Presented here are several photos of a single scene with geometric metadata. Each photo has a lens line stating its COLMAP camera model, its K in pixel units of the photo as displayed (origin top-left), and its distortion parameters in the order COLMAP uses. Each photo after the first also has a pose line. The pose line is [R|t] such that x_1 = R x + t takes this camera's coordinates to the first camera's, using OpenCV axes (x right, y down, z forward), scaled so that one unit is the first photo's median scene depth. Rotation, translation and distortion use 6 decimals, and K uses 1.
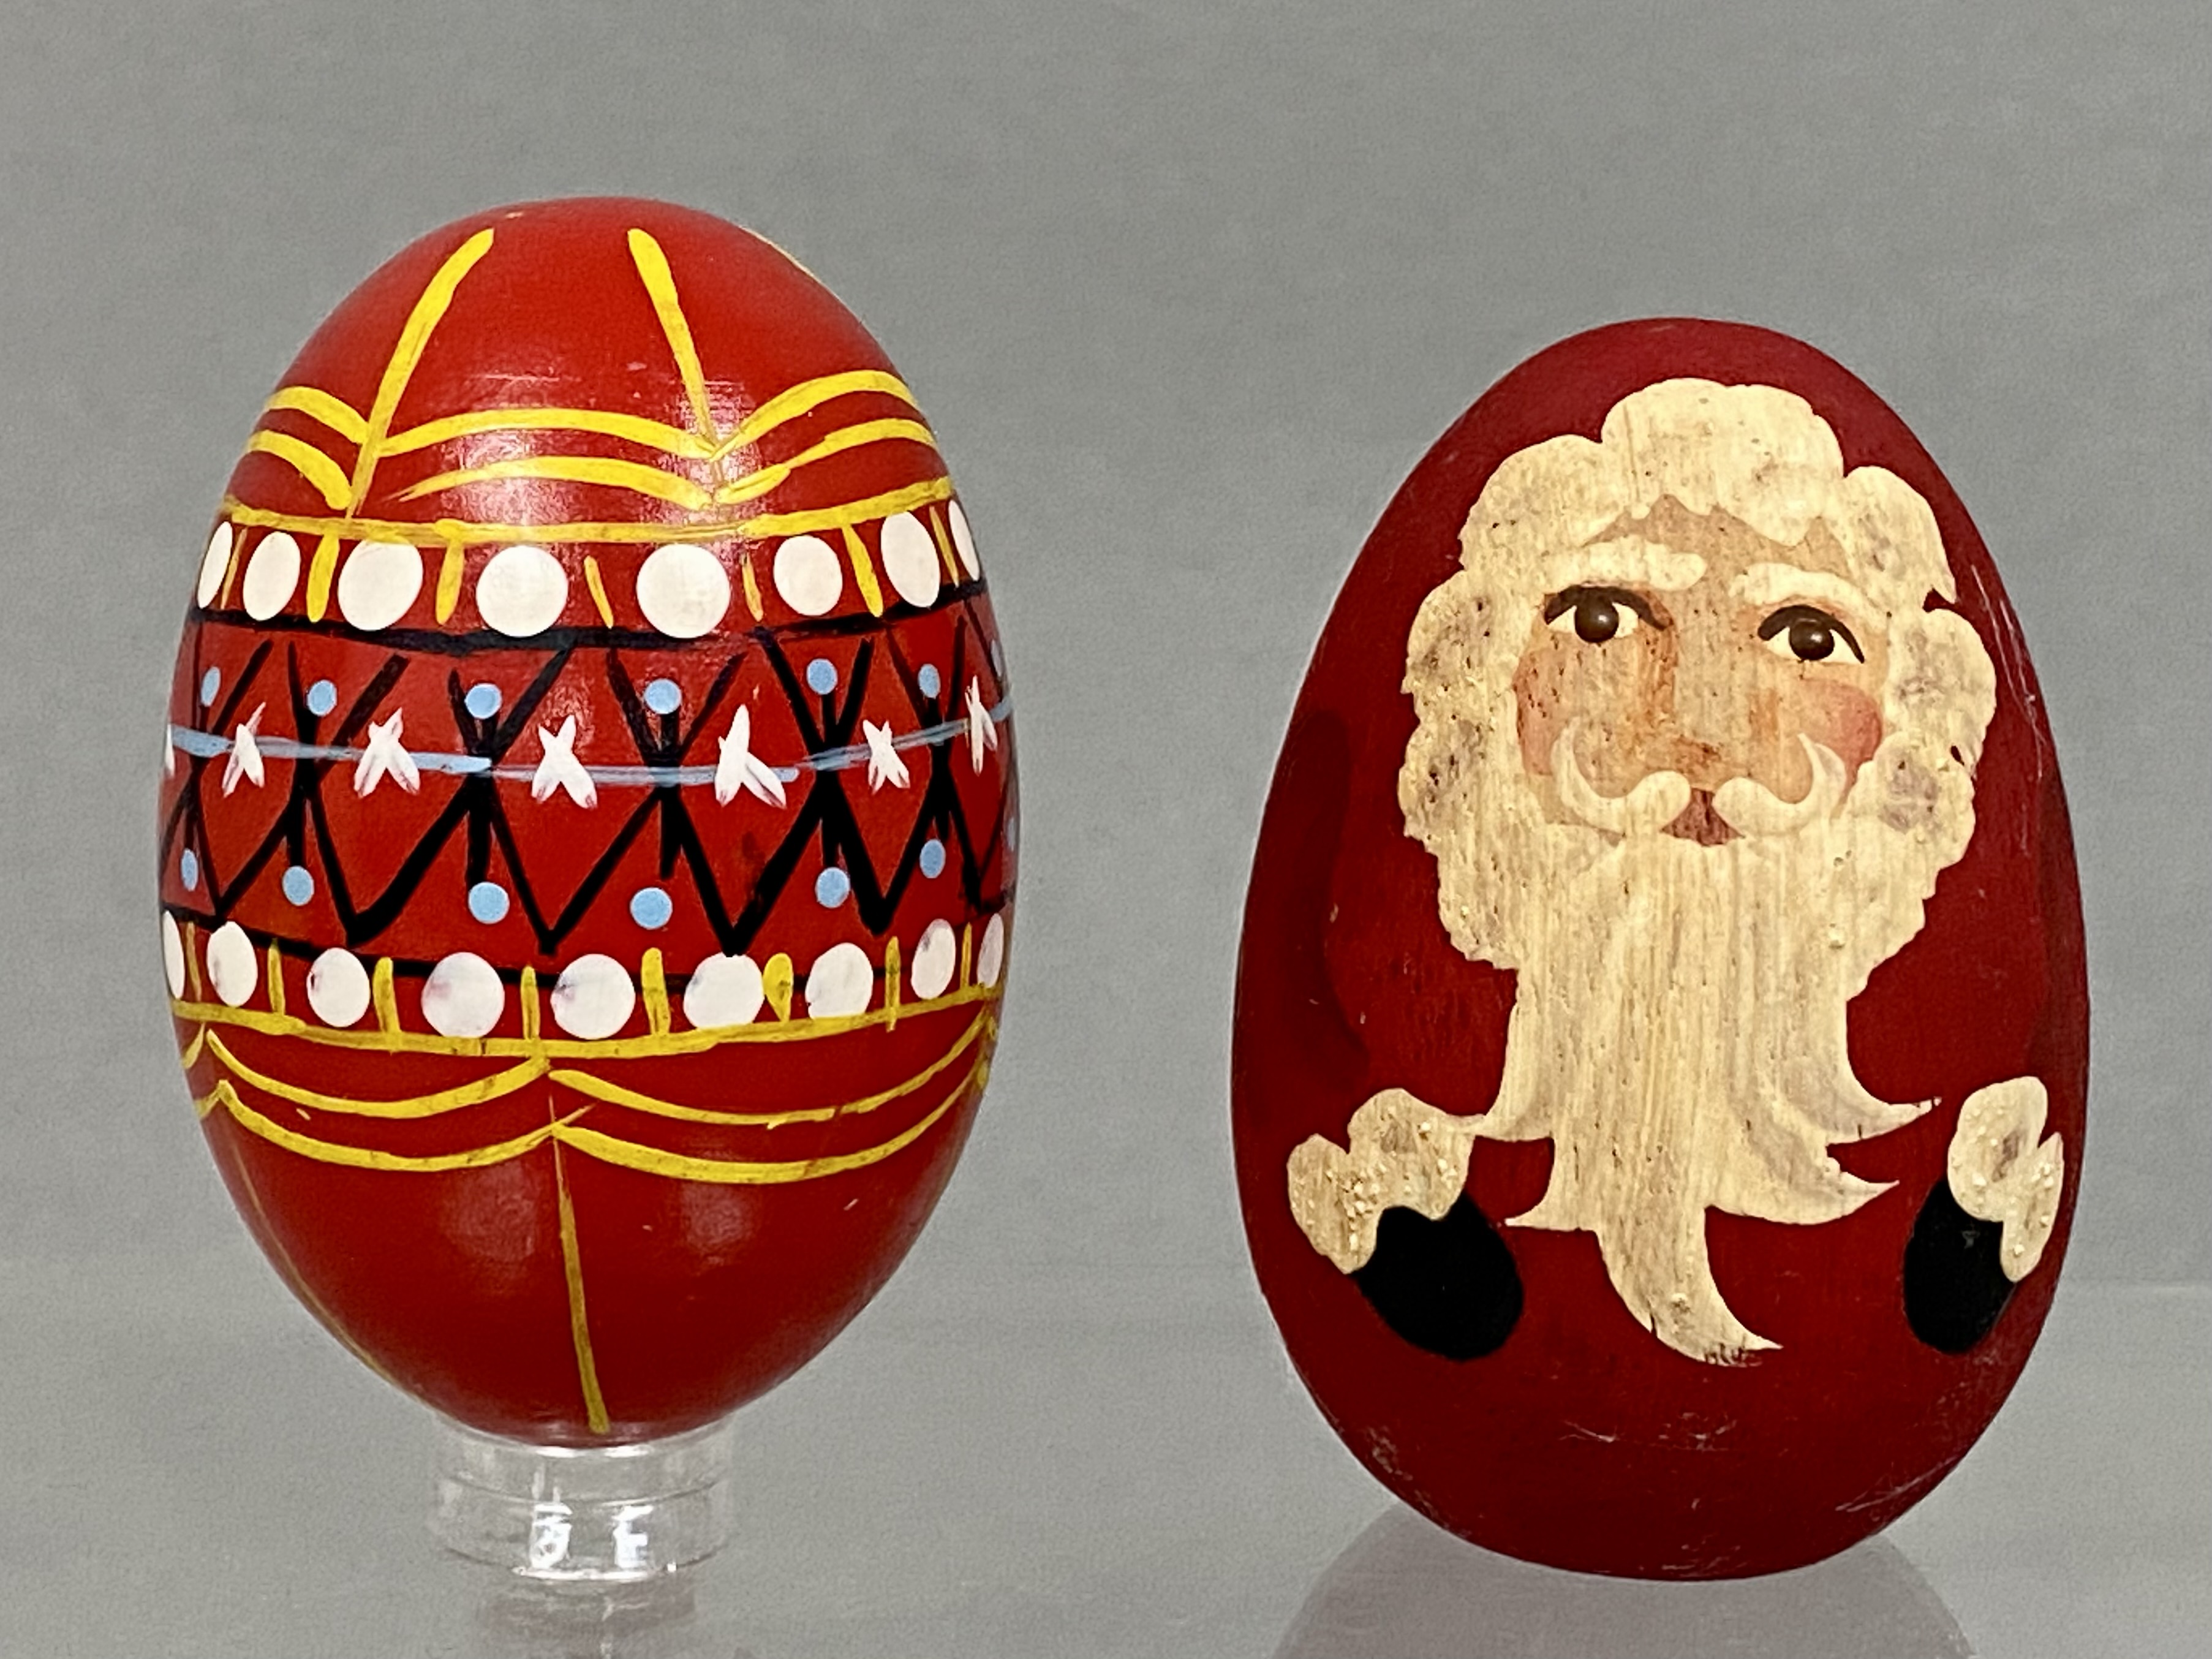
lens RADIAL K [[4840.1, 0, 1047.3], [0, 4840.1, 809.1], [0, 0, 1]] dist [0.025407, 0.000000]
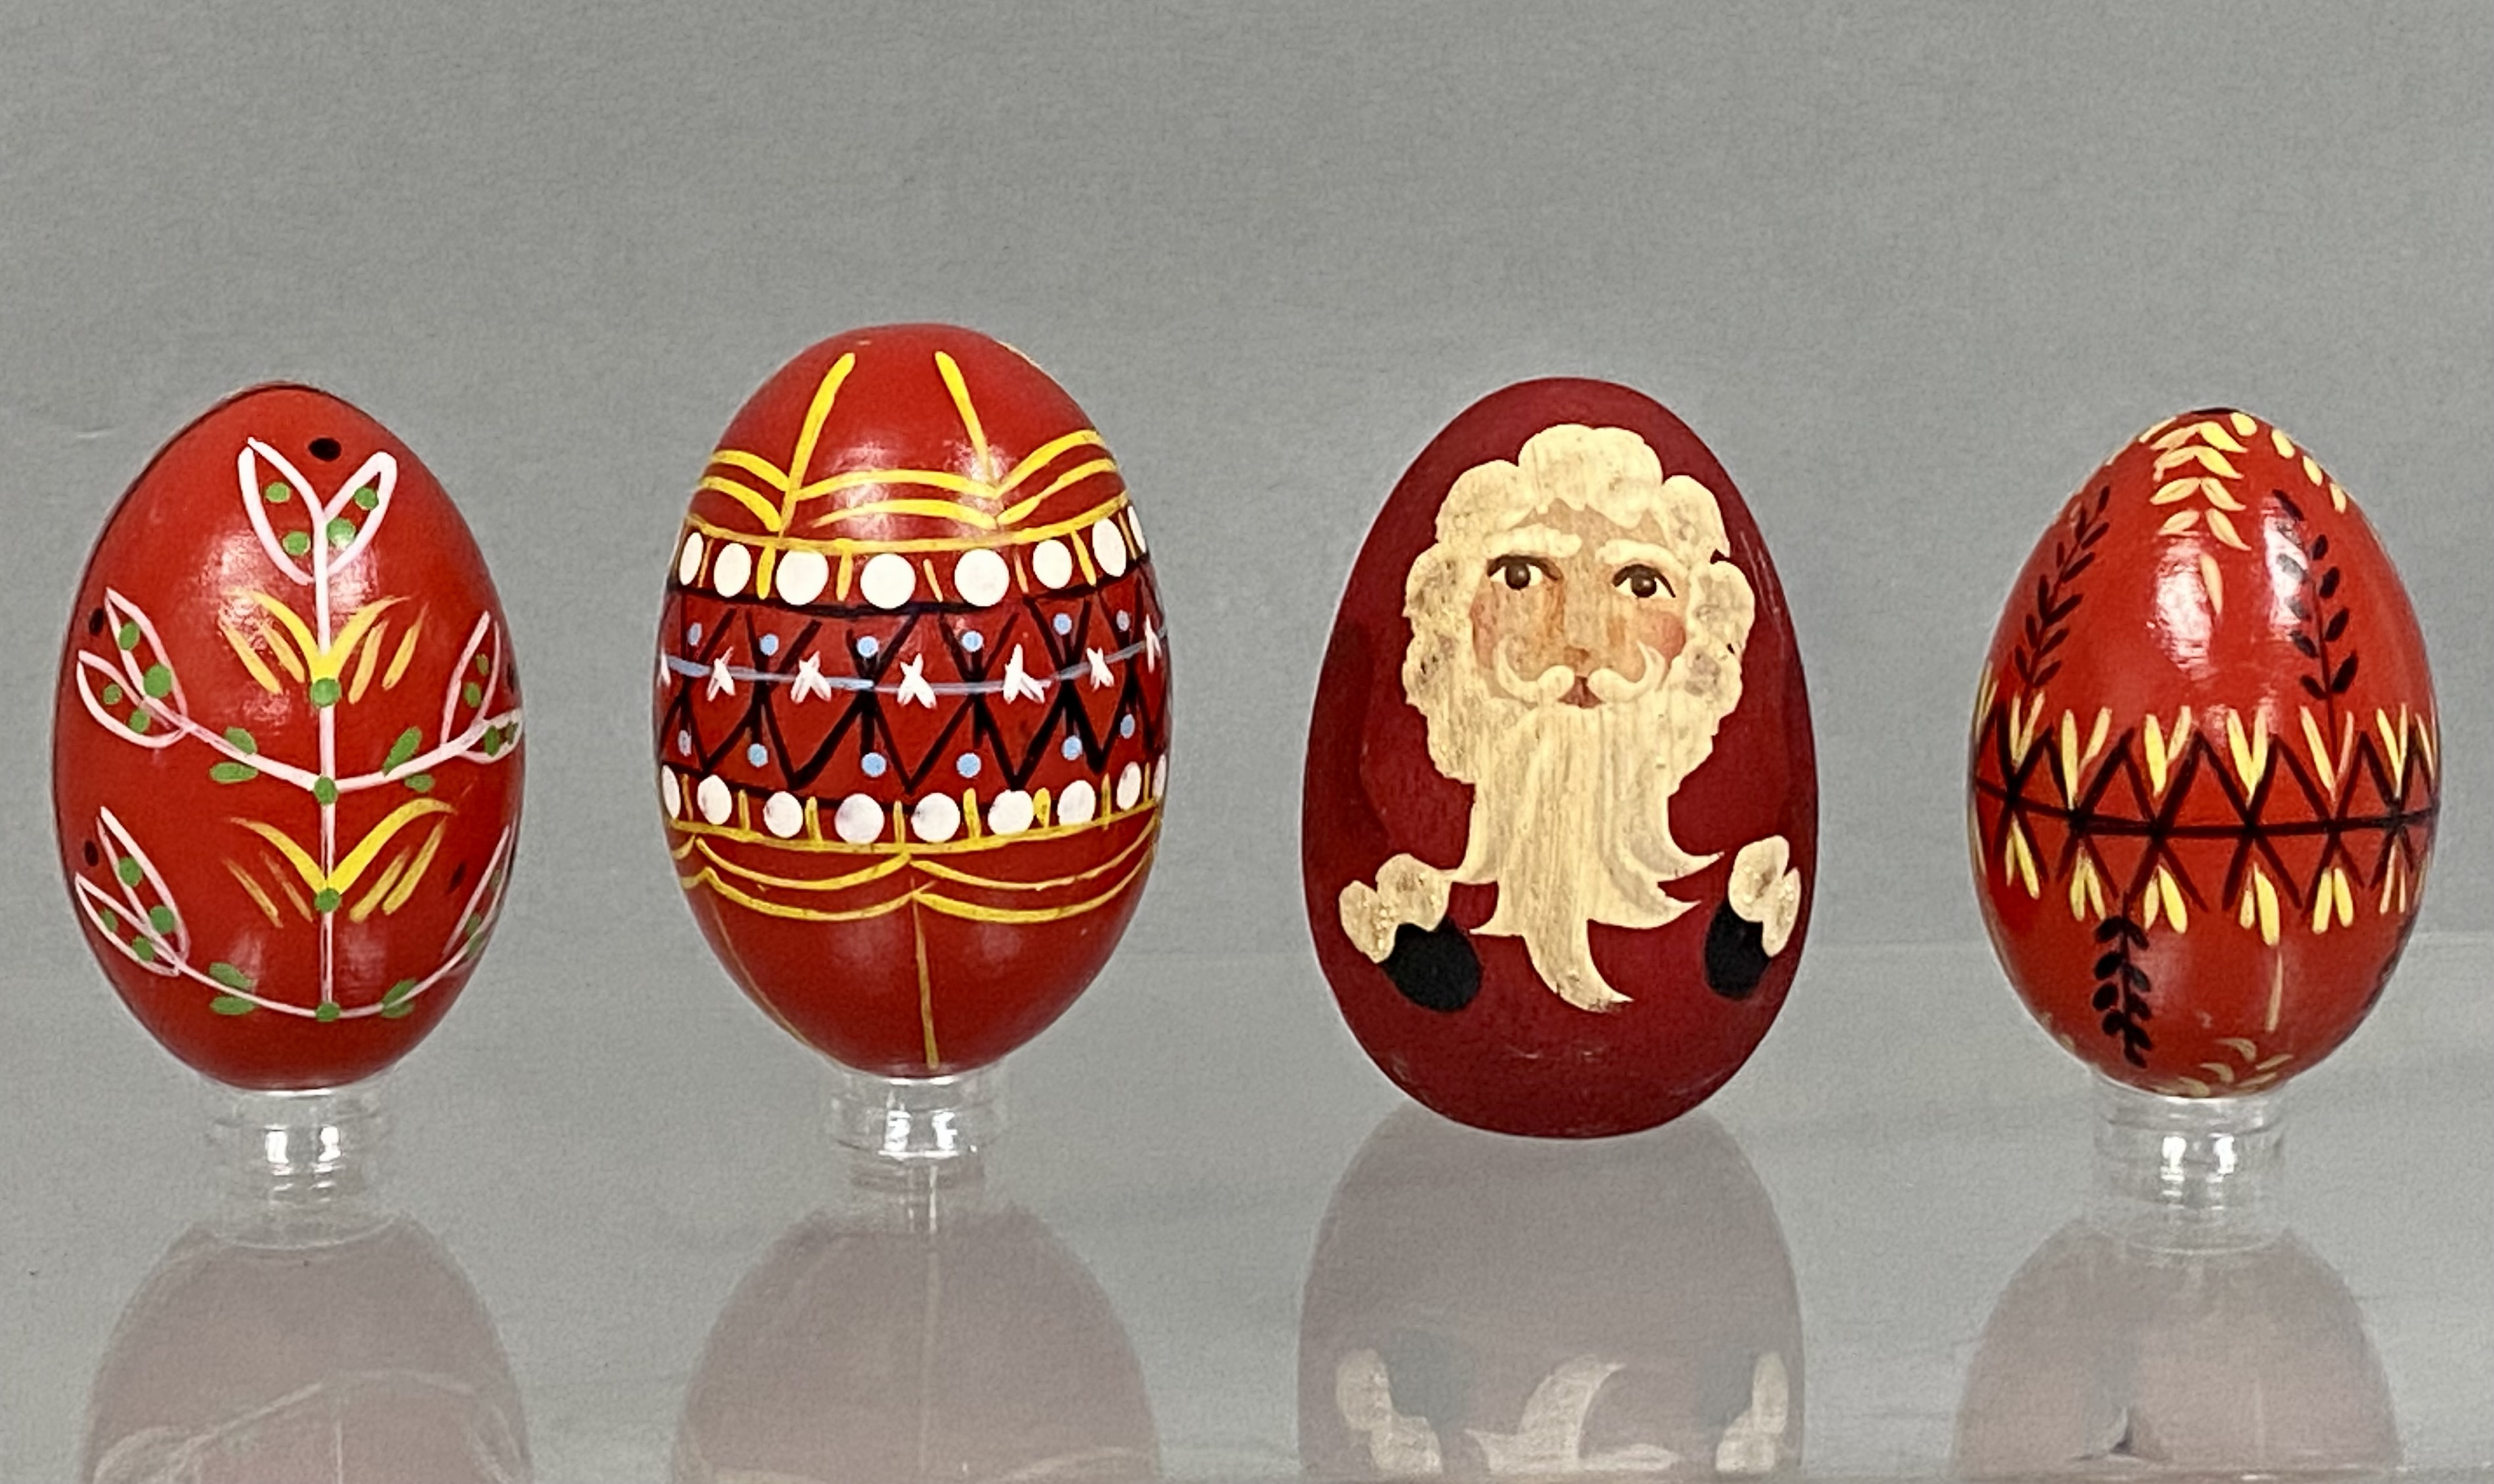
lens RADIAL K [[5265.1, 0, 1246.9], [0, 5265.1, 744.8], [0, 0, 1]] dist [-0.412469, 0.000000]
pose [[0.998470, -0.024673, 0.049477, -0.072394], [0.021048, 0.997147, 0.072494, -0.114435], [-0.051124, -0.071342, 0.996141, -0.818711]]
